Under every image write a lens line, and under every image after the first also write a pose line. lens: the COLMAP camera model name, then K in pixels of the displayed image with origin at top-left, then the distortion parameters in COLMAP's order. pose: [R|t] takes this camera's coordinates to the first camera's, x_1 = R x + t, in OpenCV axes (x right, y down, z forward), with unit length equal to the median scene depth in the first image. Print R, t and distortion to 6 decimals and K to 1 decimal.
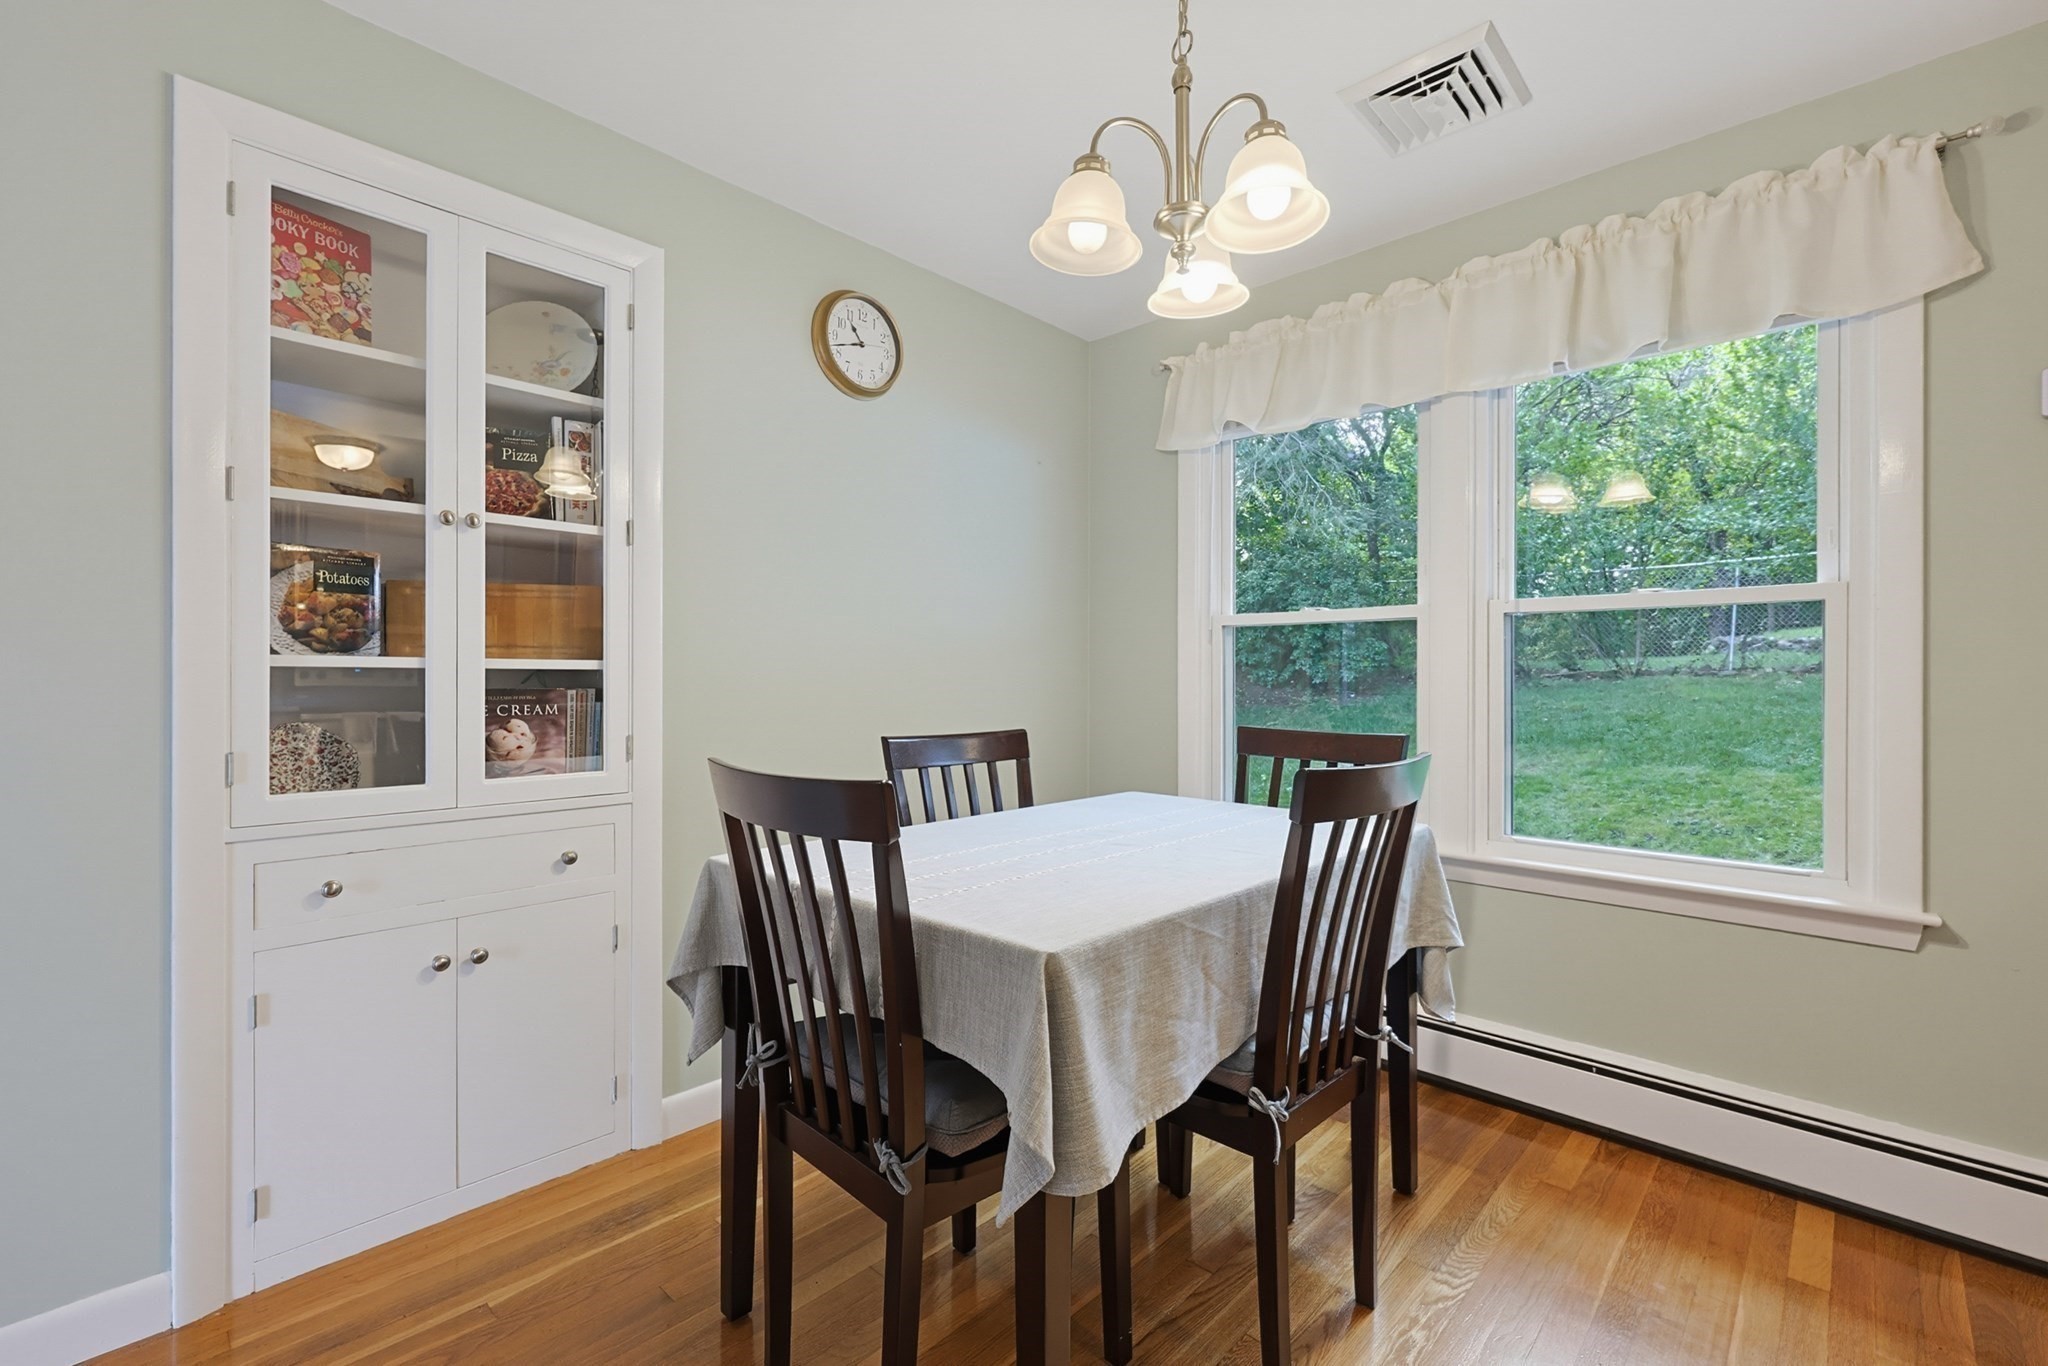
lens RADIAL K [[874.9, 0, 1024.0], [0, 874.9, 683.0], [0, 0, 1]] dist [0.001613, -0.000203]
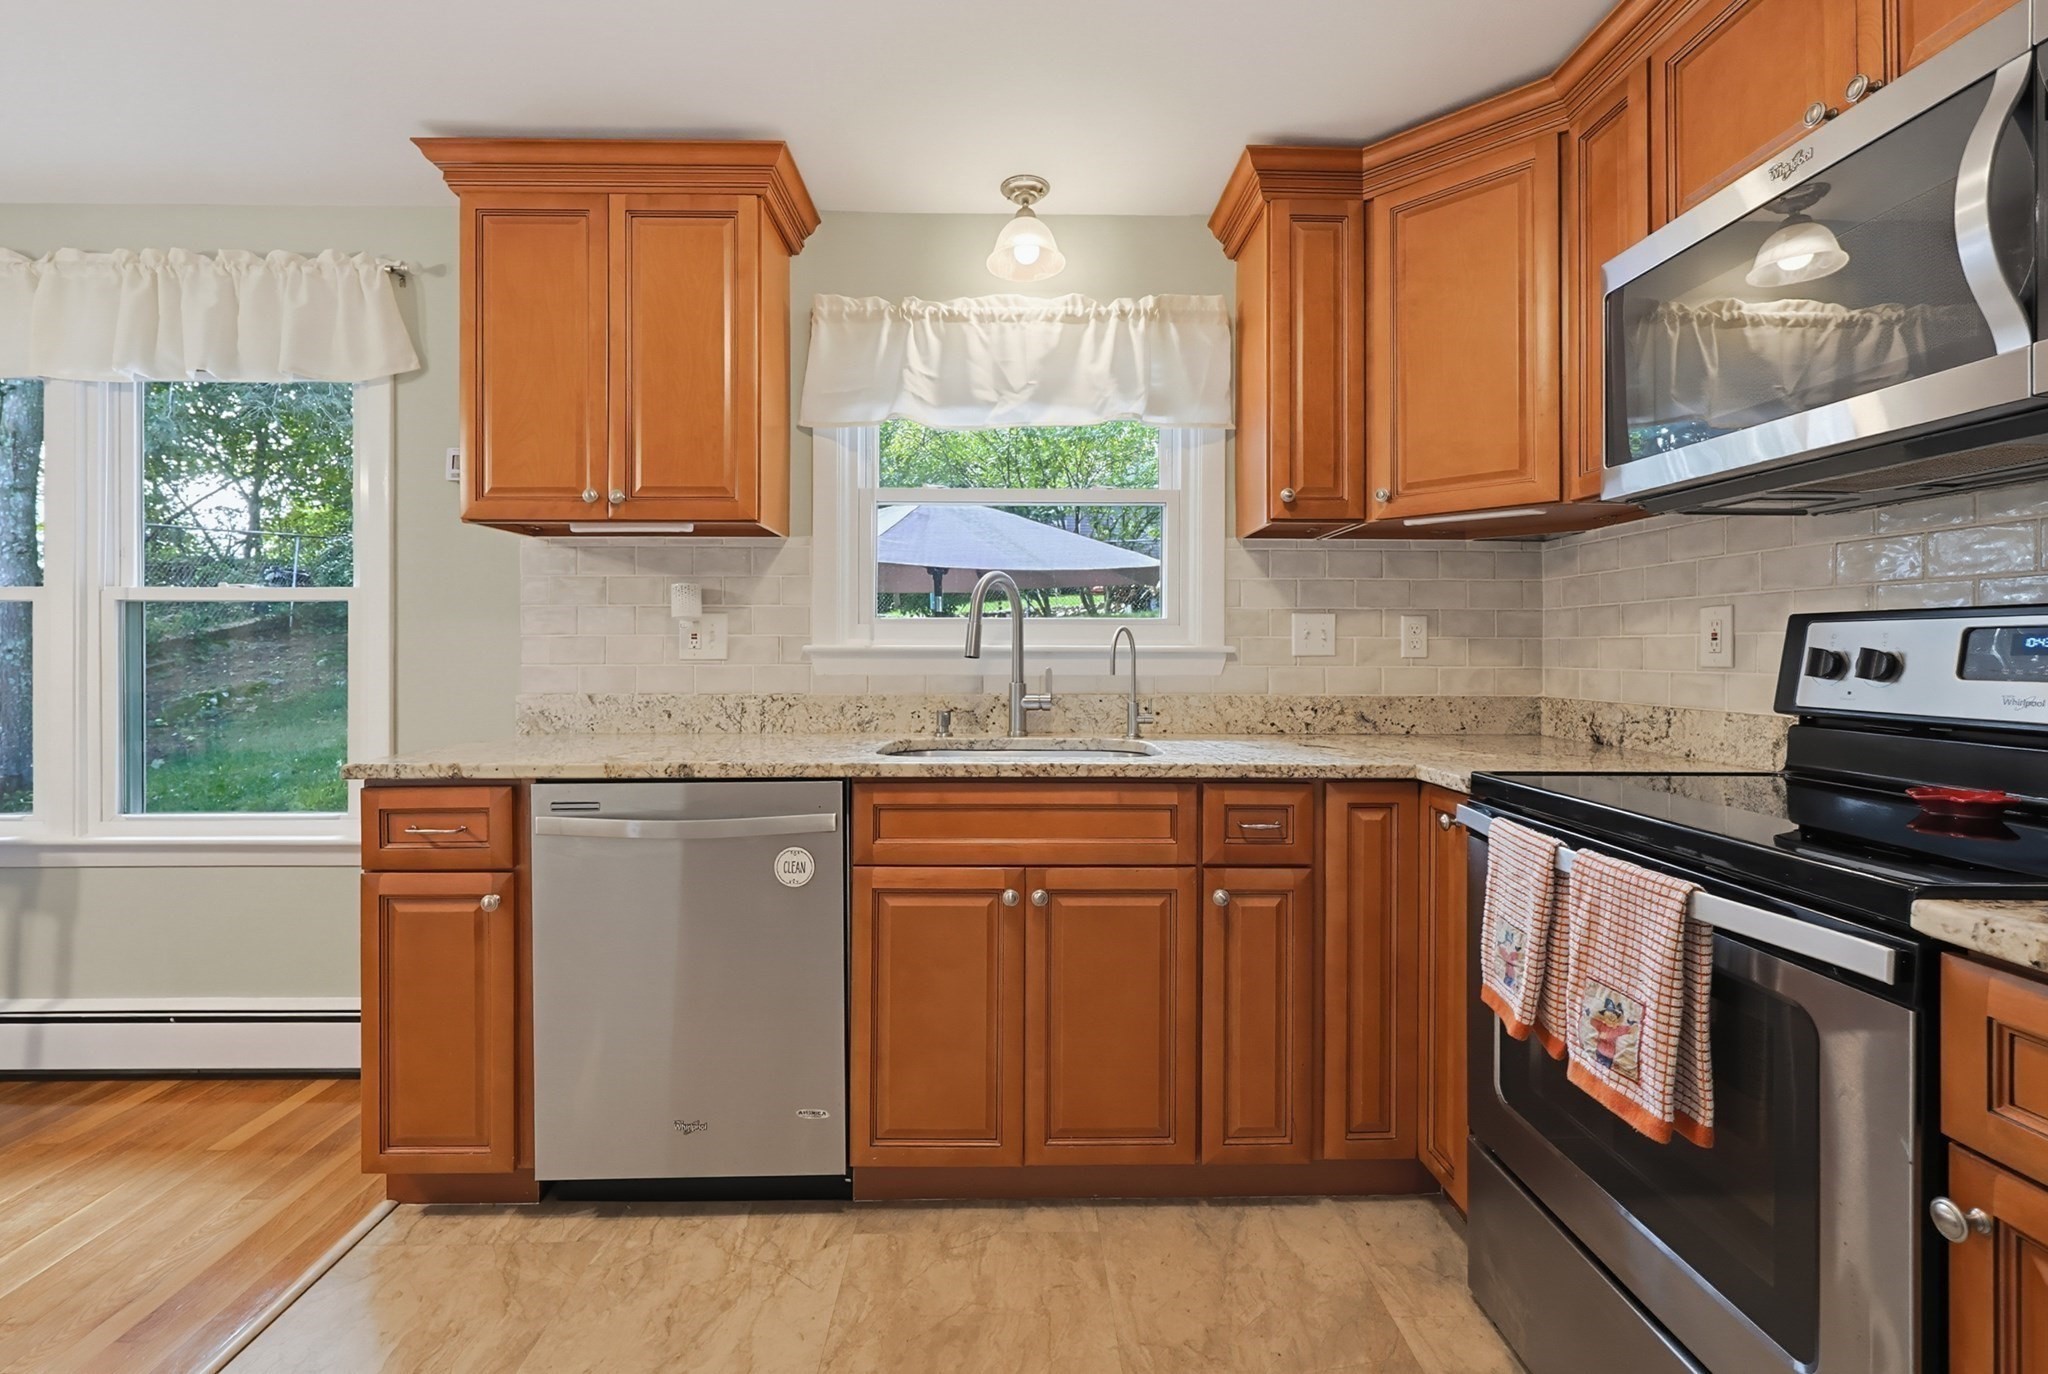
lens RADIAL K [[891.1, 0, 1017.8], [0, 891.1, 644.9], [0, 0, 1]] dist [-0.000646, -0.000137]
pose [[0.710662, -0.003580, 0.703524, 0.678431], [0.009166, 0.999949, -0.004170, -0.015119], [-0.703473, 0.009412, 0.710659, -0.592575]]
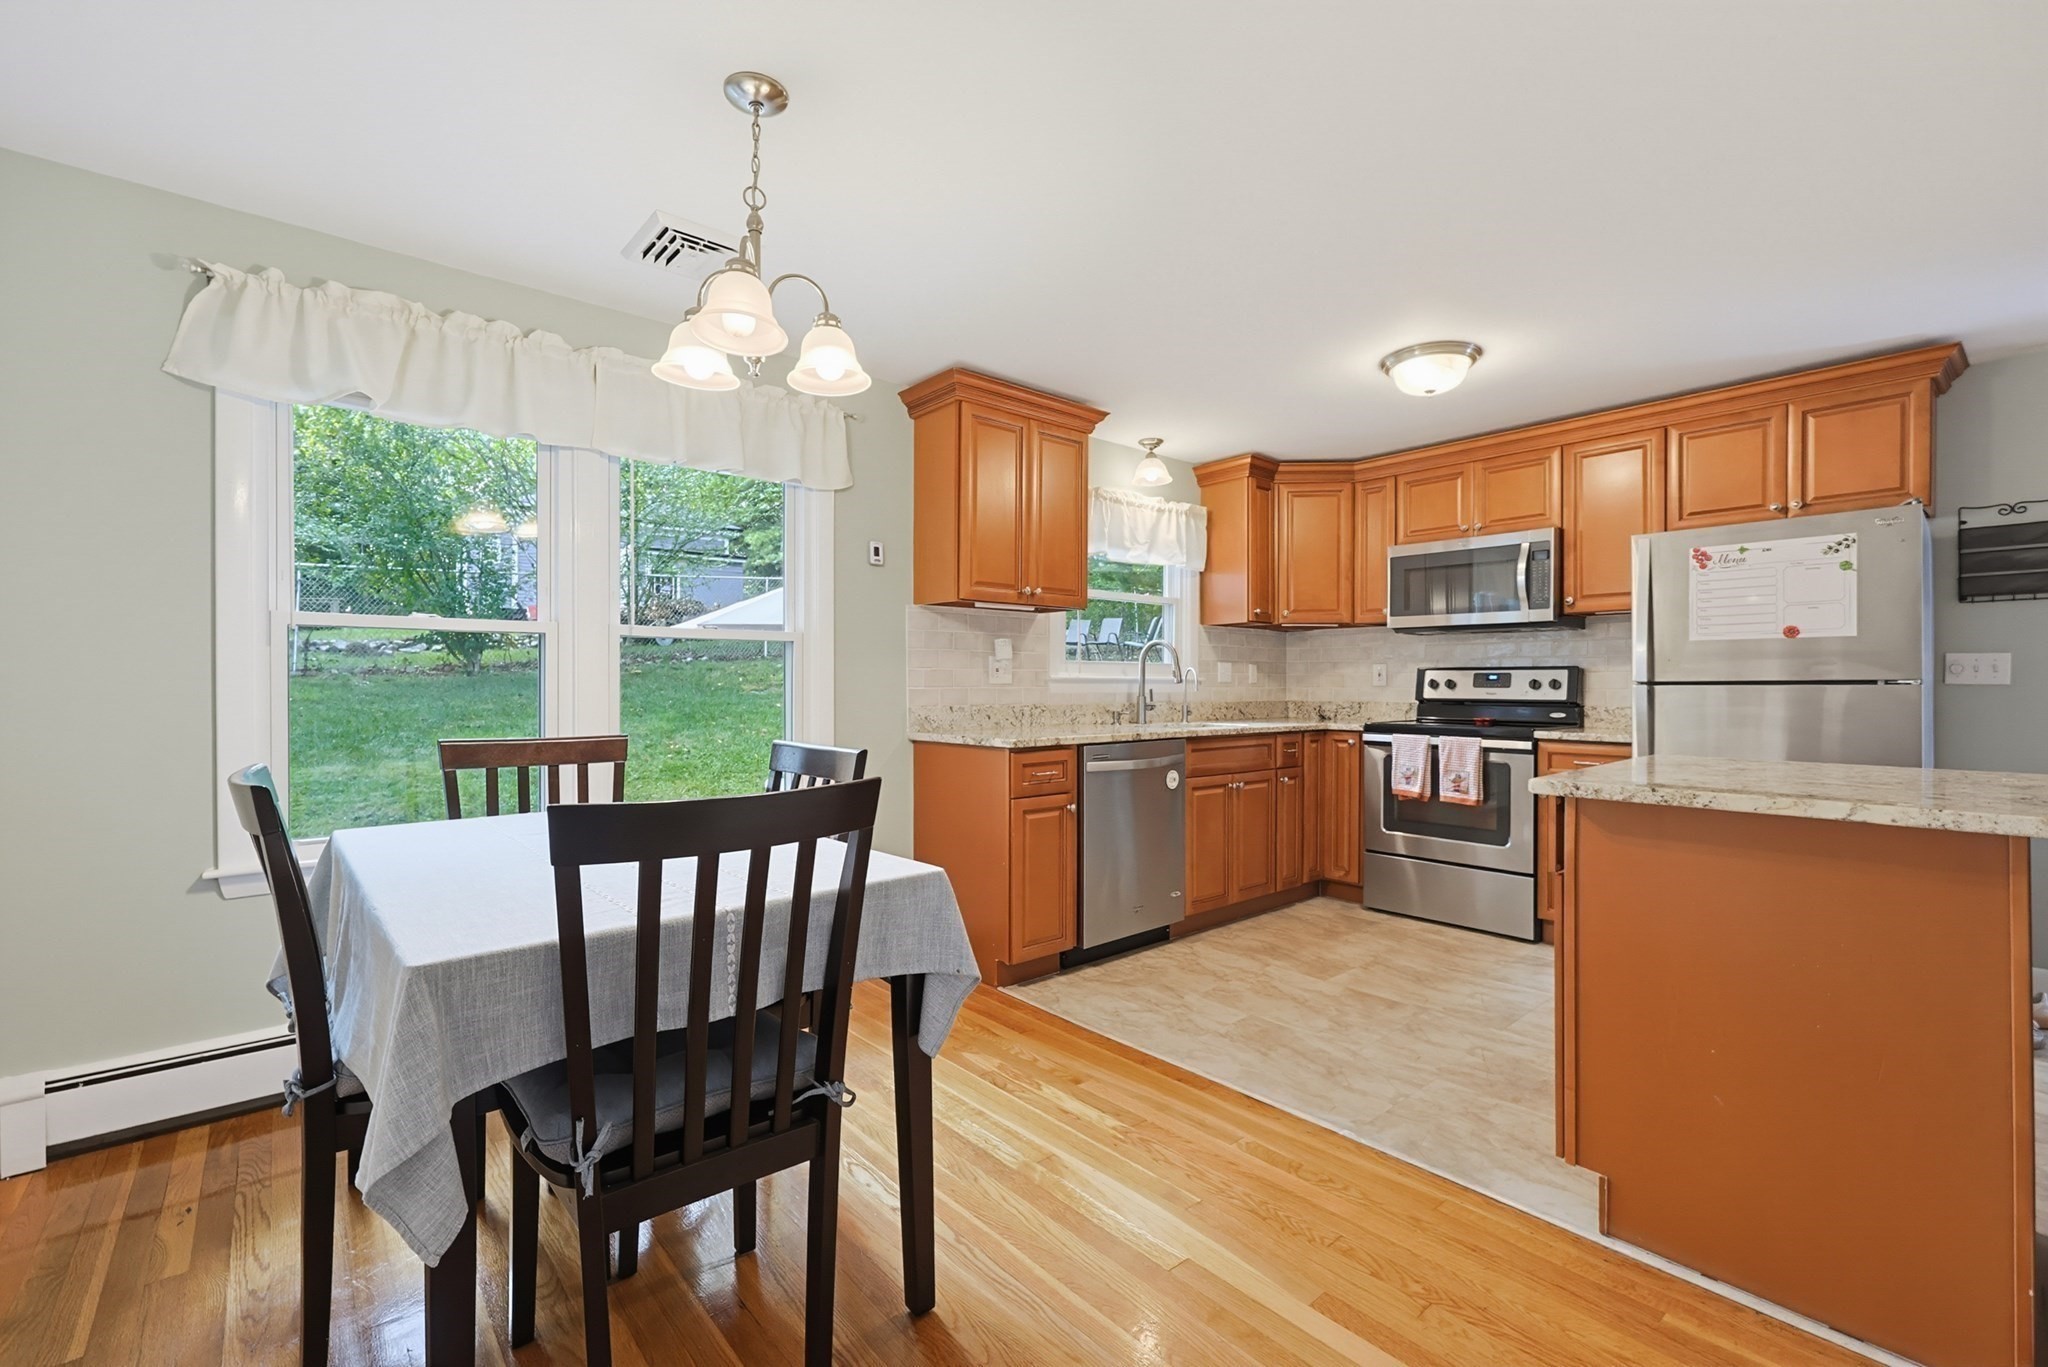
lens RADIAL K [[874.9, 0, 1024.0], [0, 874.9, 683.5], [0, 0, 1]] dist [0.001613, -0.000203]
pose [[0.093511, -0.008352, 0.995583, -0.778601], [0.004428, 0.999958, 0.007973, -0.021009], [-0.995608, 0.003663, 0.093545, 0.358749]]
